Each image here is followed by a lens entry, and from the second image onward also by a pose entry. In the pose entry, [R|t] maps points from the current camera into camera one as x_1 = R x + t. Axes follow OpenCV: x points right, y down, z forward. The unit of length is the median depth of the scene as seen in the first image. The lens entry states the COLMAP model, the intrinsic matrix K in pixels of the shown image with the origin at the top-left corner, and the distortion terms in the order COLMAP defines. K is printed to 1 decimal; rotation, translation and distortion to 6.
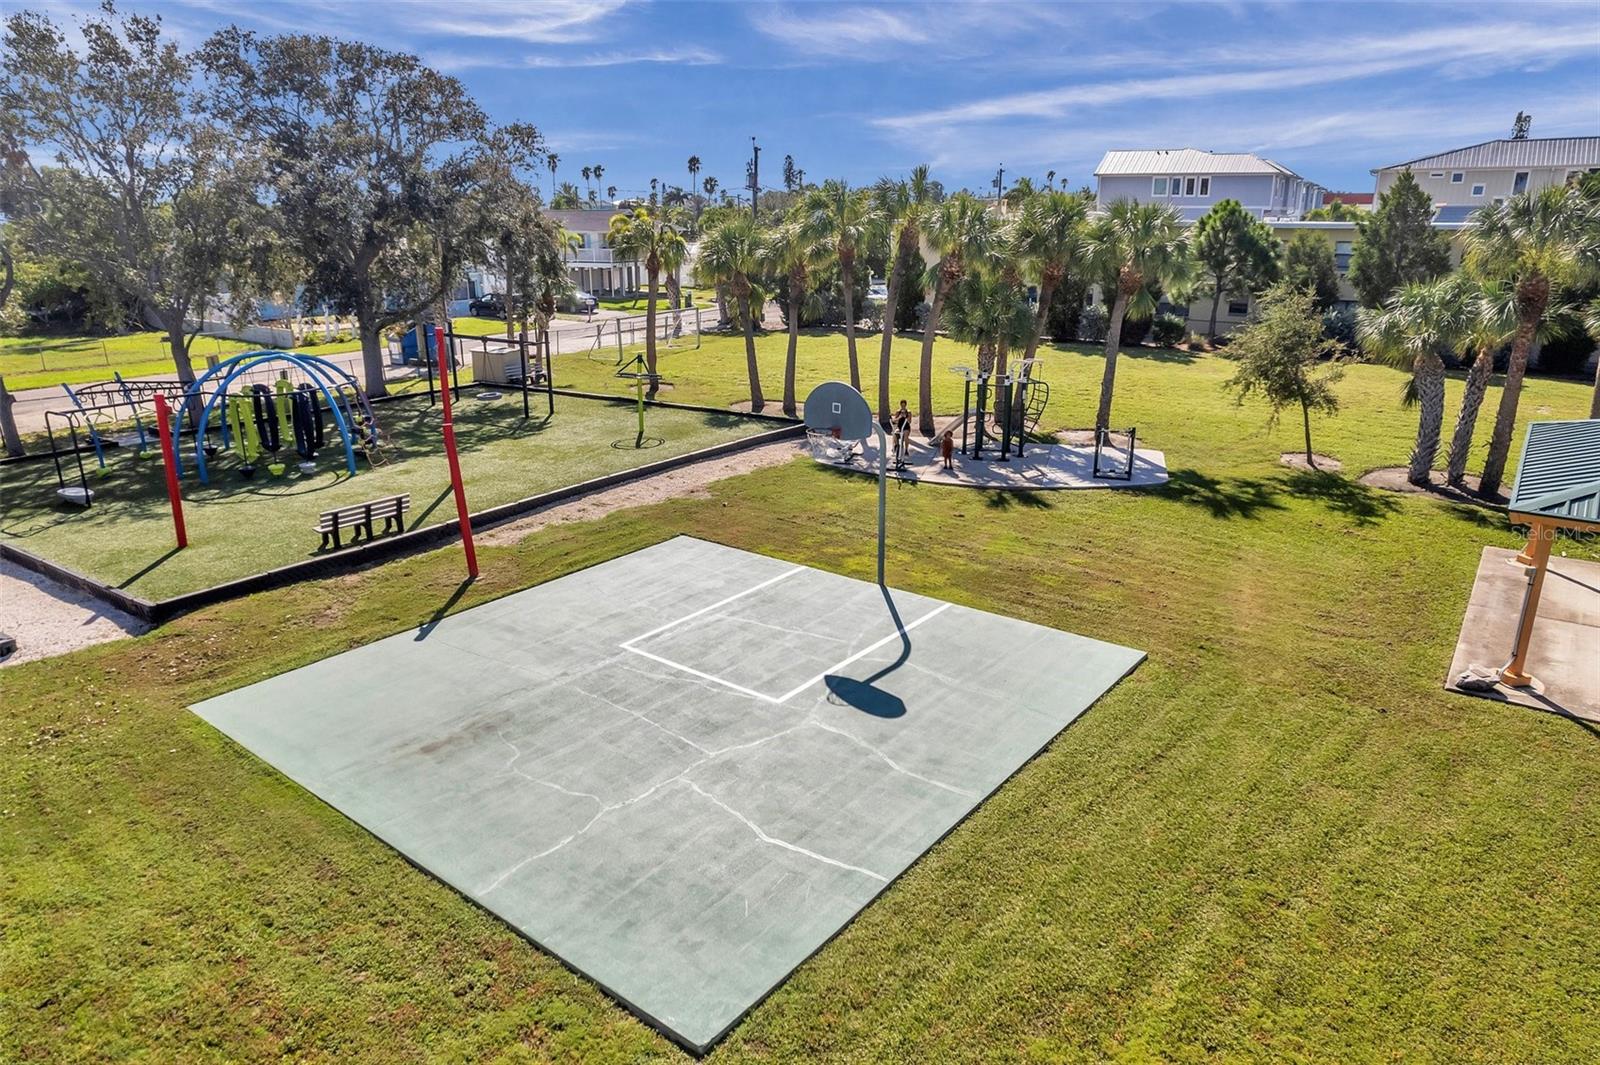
lens RADIAL K [[1025.6, 0, 813.0], [0, 1025.6, 536.3], [0, 0, 1]] dist [-0.074041, 0.070726]
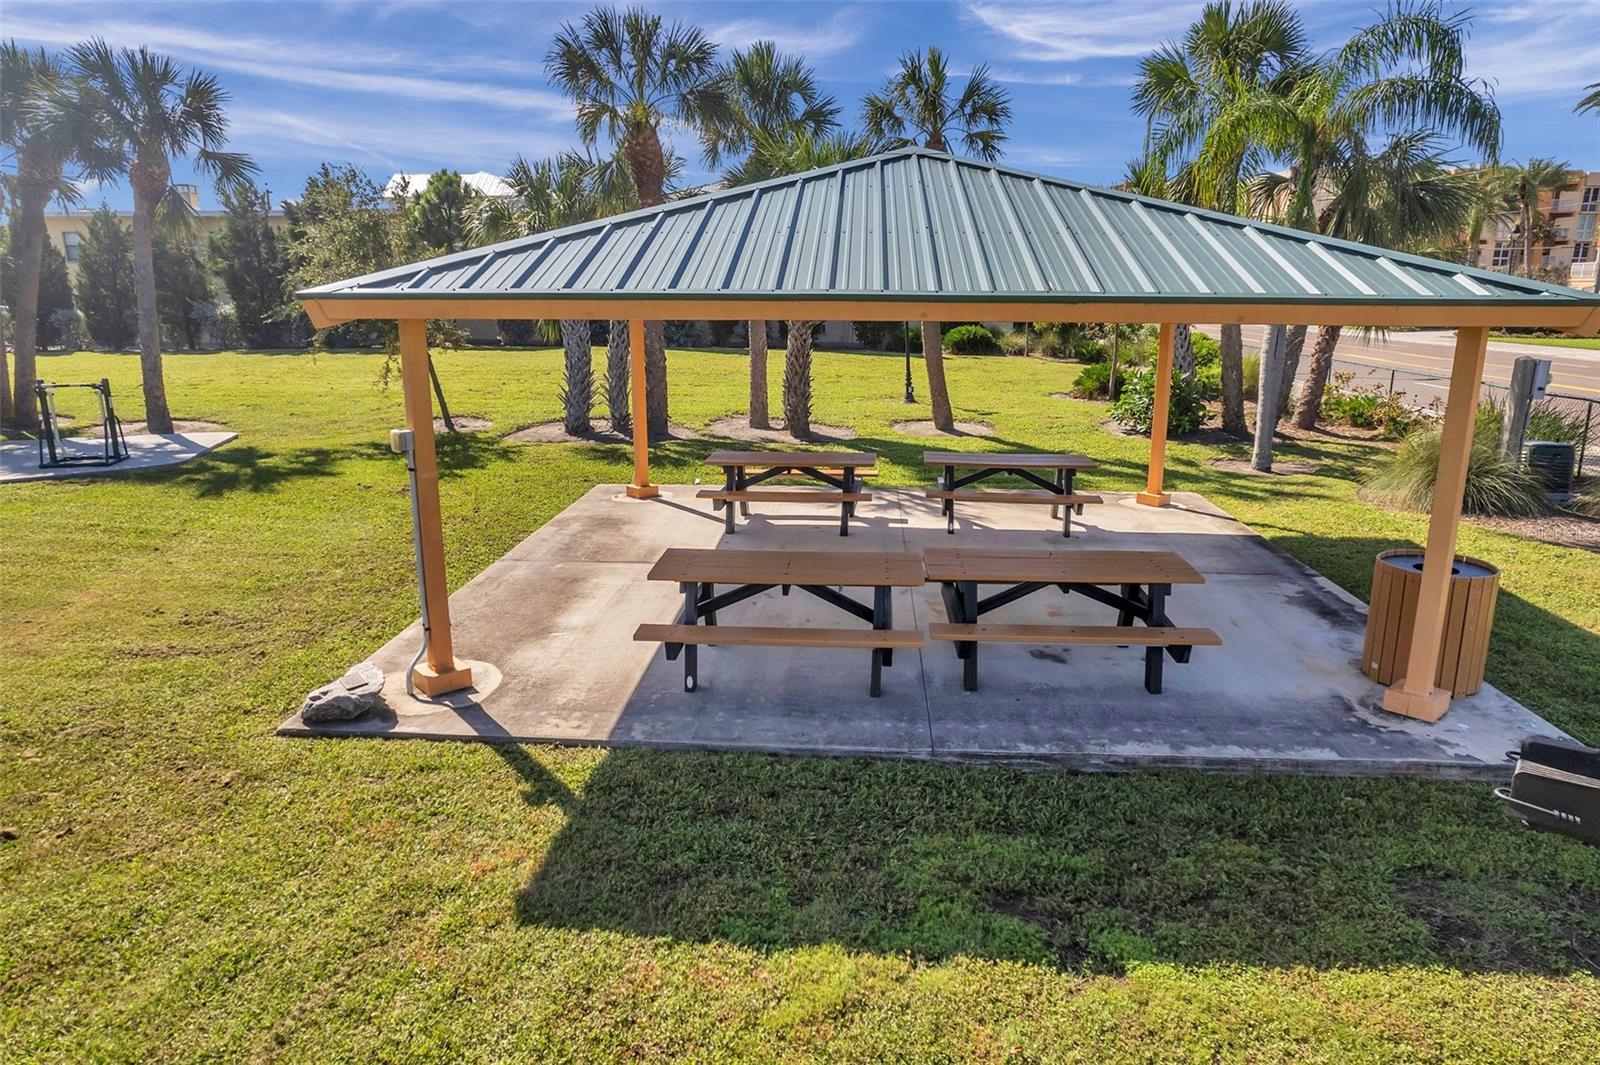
lens RADIAL K [[1025.6, 0, 813.0], [0, 1025.6, 536.3], [0, 0, 1]] dist [-0.074041, 0.070726]
pose [[0.841883, -0.119802, 0.526194, 0.609294], [0.156663, 0.987313, -0.025865, 0.117117], [-0.516420, 0.104210, 0.849971, 0.514765]]
